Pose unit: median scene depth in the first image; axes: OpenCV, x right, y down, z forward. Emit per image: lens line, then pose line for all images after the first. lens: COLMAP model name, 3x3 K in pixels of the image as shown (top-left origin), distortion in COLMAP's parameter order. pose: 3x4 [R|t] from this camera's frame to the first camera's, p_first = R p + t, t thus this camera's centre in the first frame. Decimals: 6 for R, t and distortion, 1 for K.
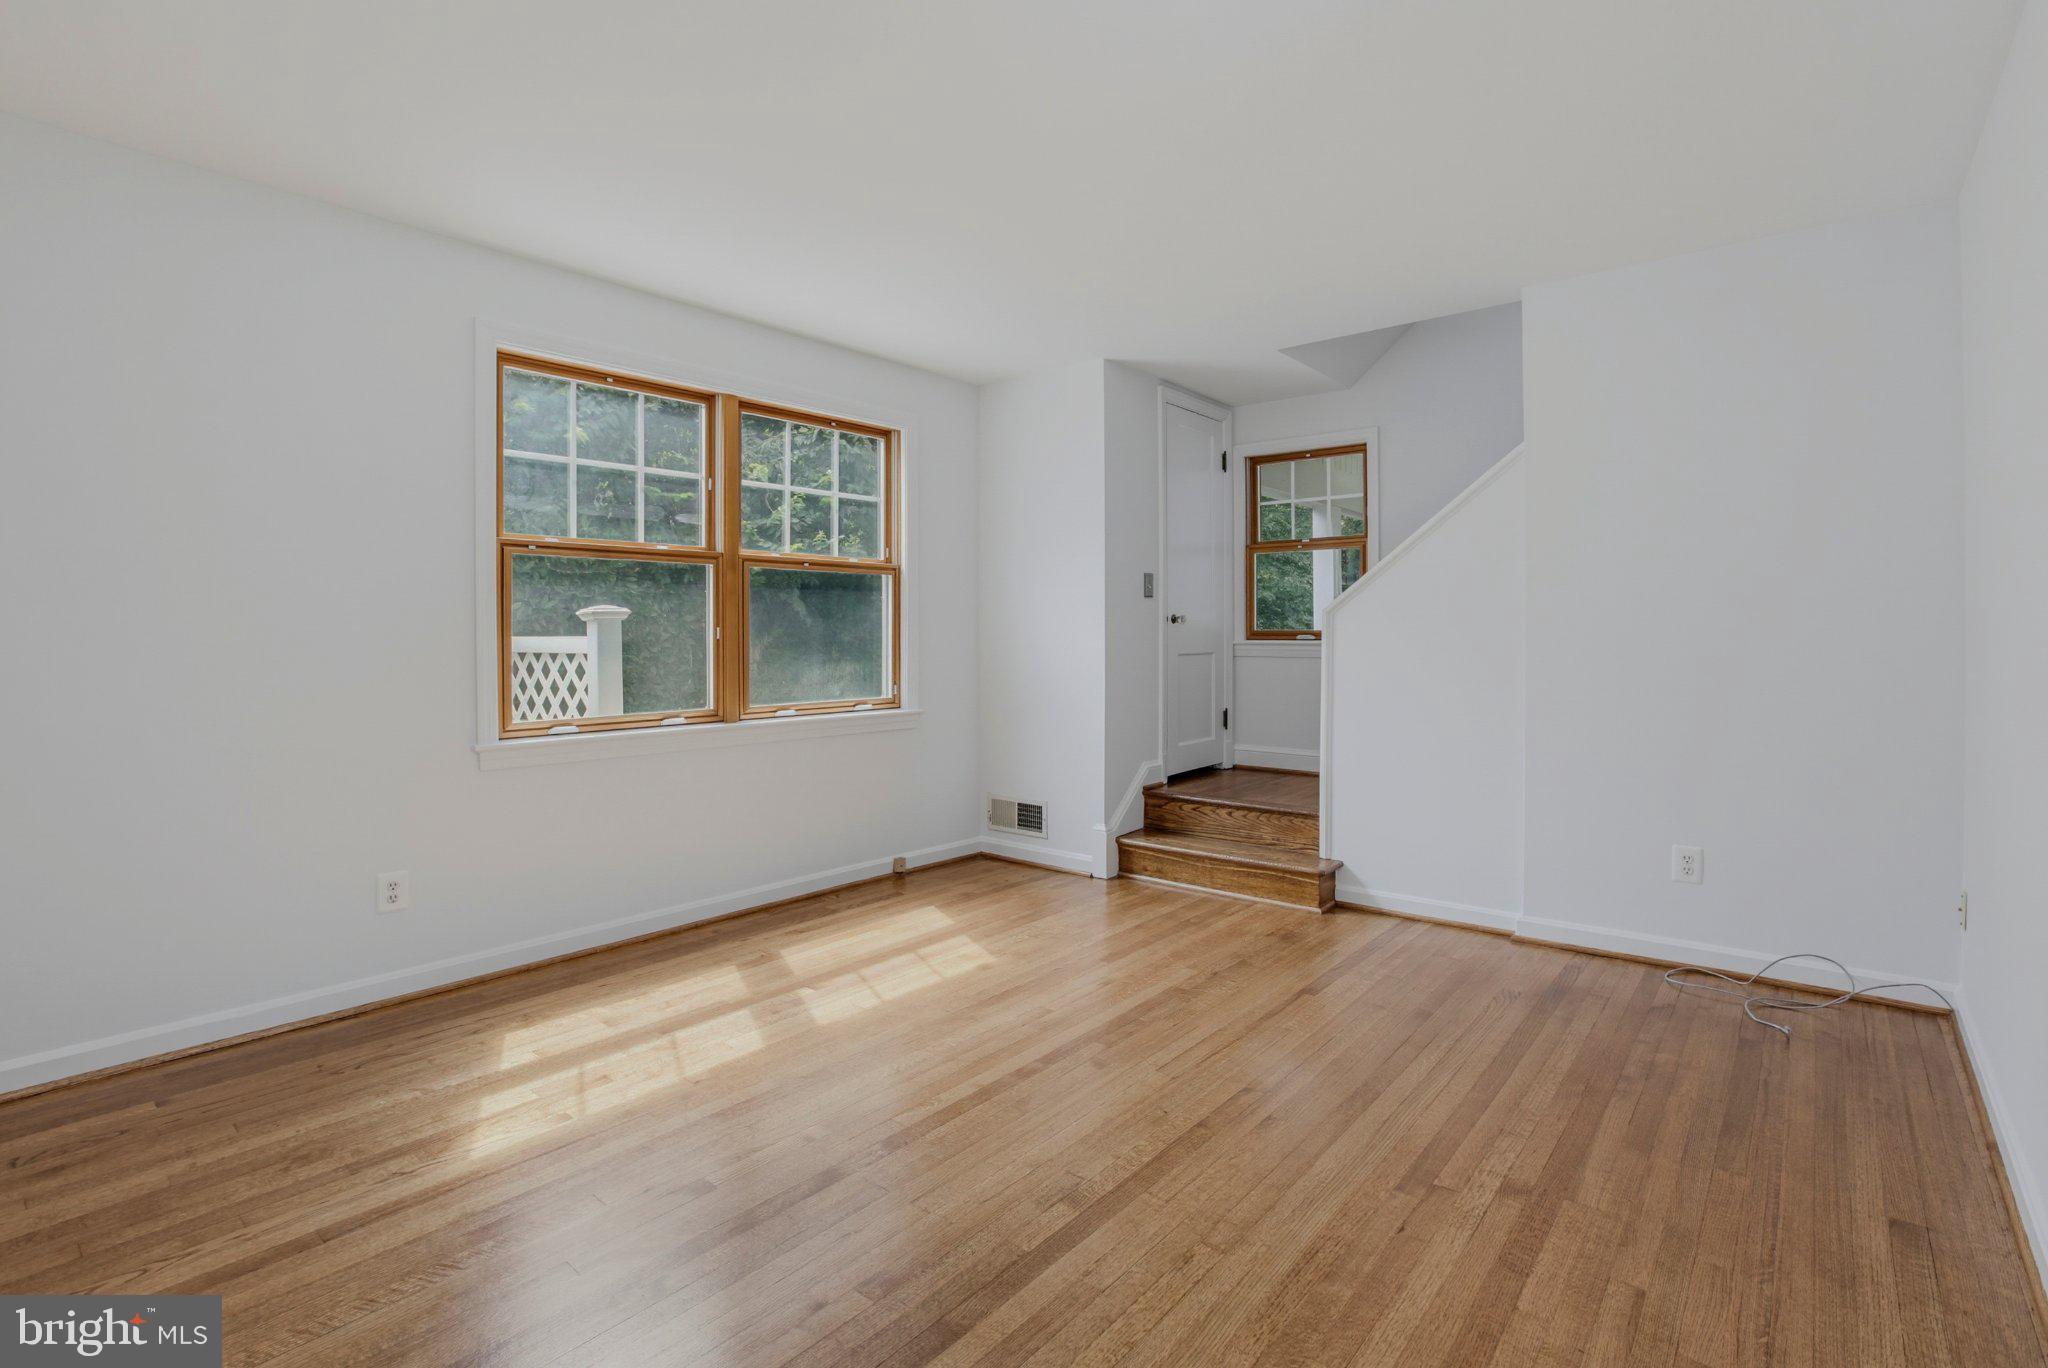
lens RADIAL K [[950.6, 0, 1012.1], [0, 950.6, 688.8], [0, 0, 1]] dist [-0.024086, 0.000669]
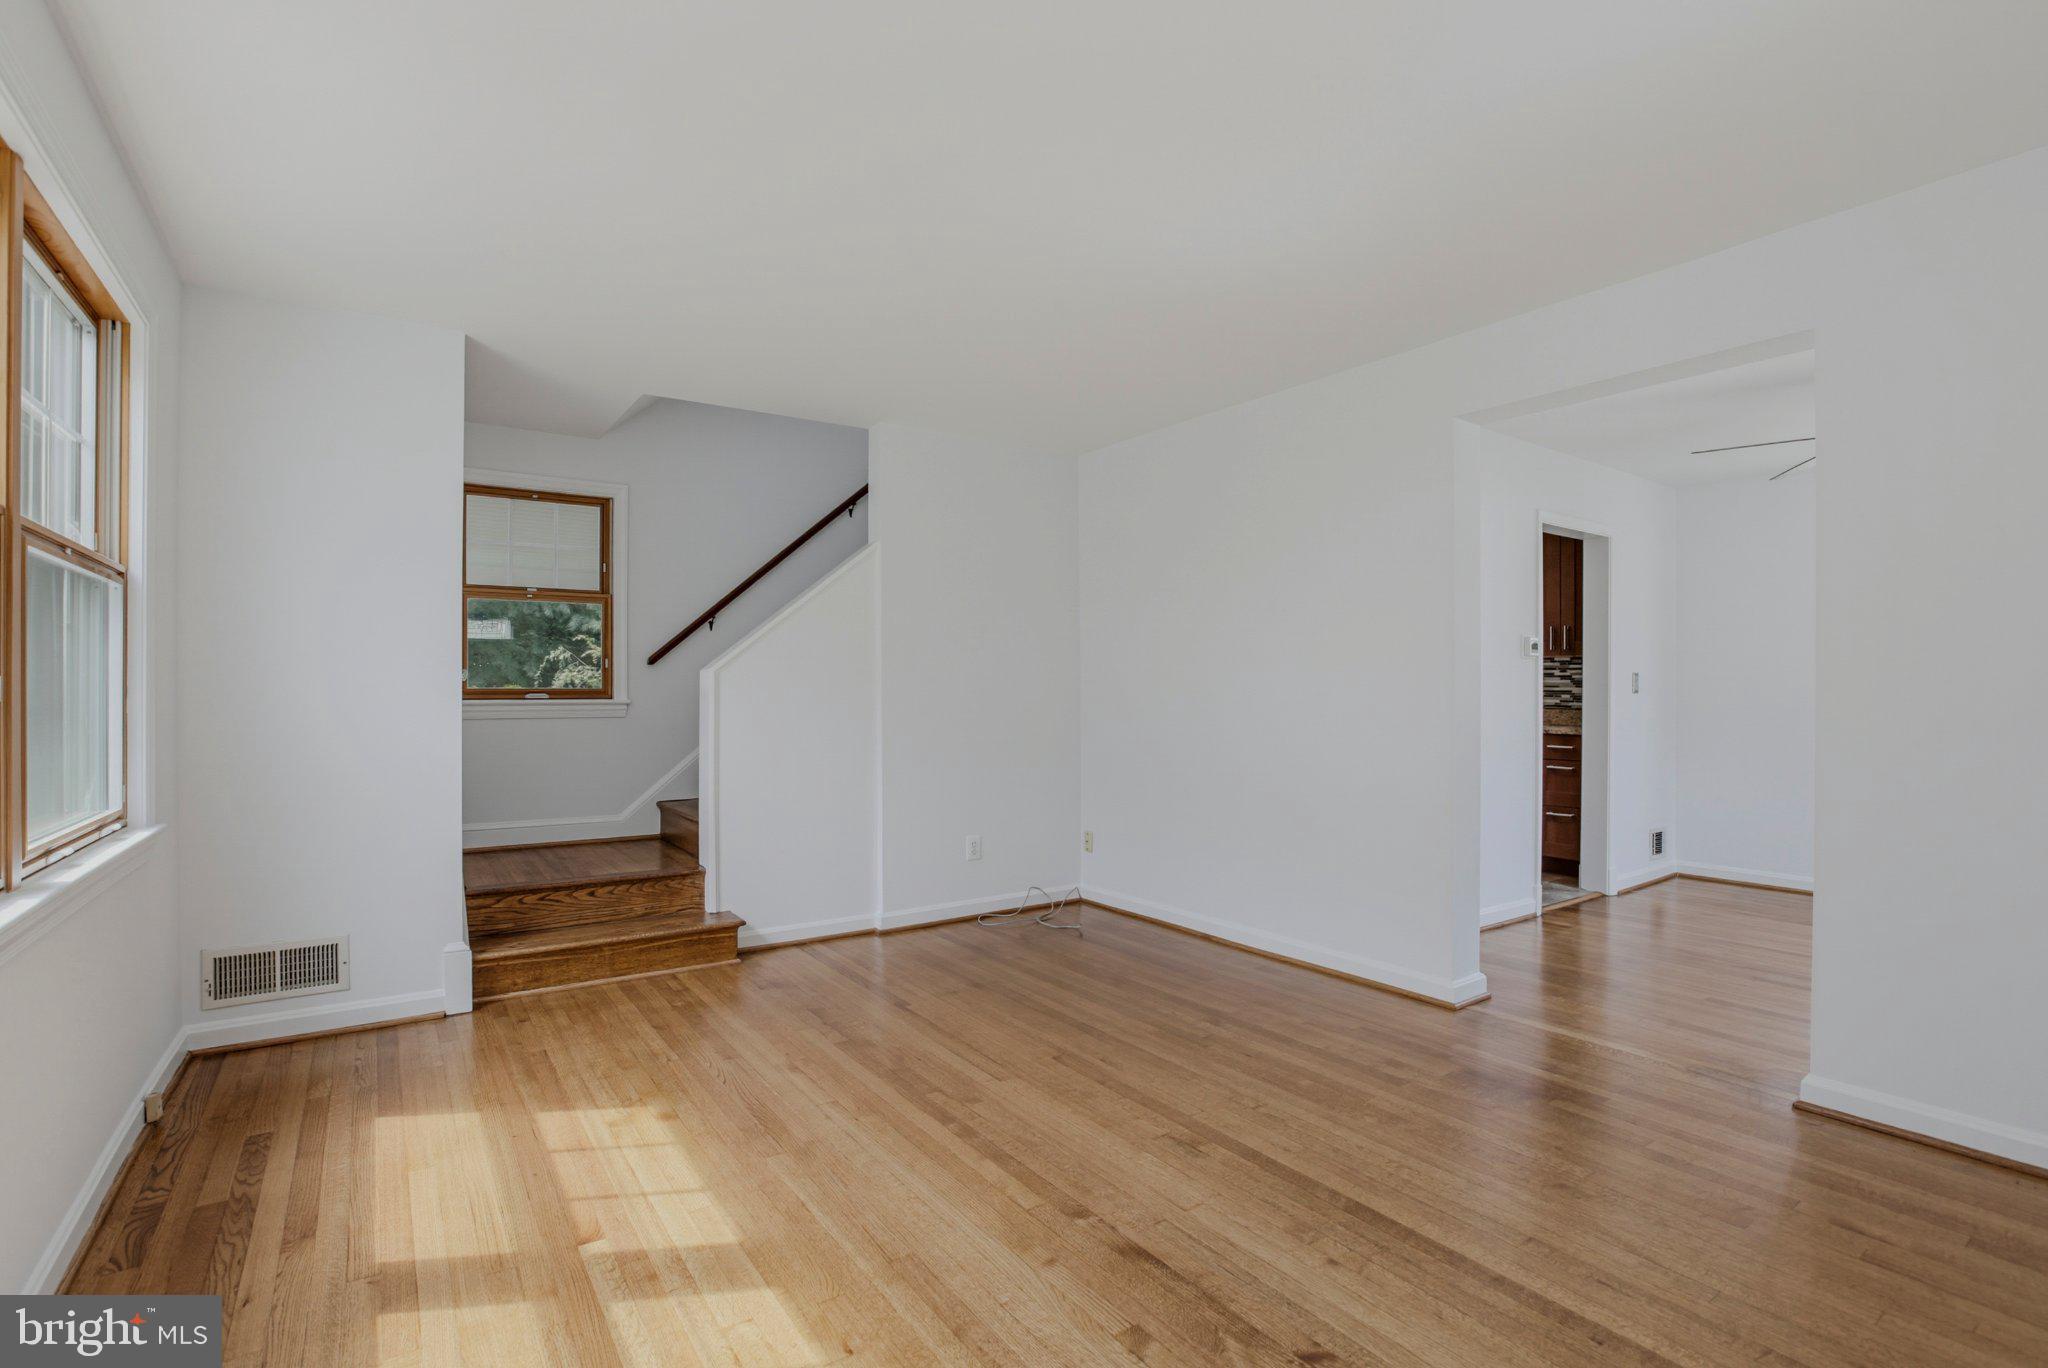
lens RADIAL K [[950.6, 0, 1012.1], [0, 950.6, 688.8], [0, 0, 1]] dist [-0.024086, 0.000669]
pose [[0.257861, 0.012720, 0.966098, -0.665998], [0.048291, 0.998494, -0.026036, -0.023168], [-0.964974, 0.053368, 0.256858, 0.477813]]
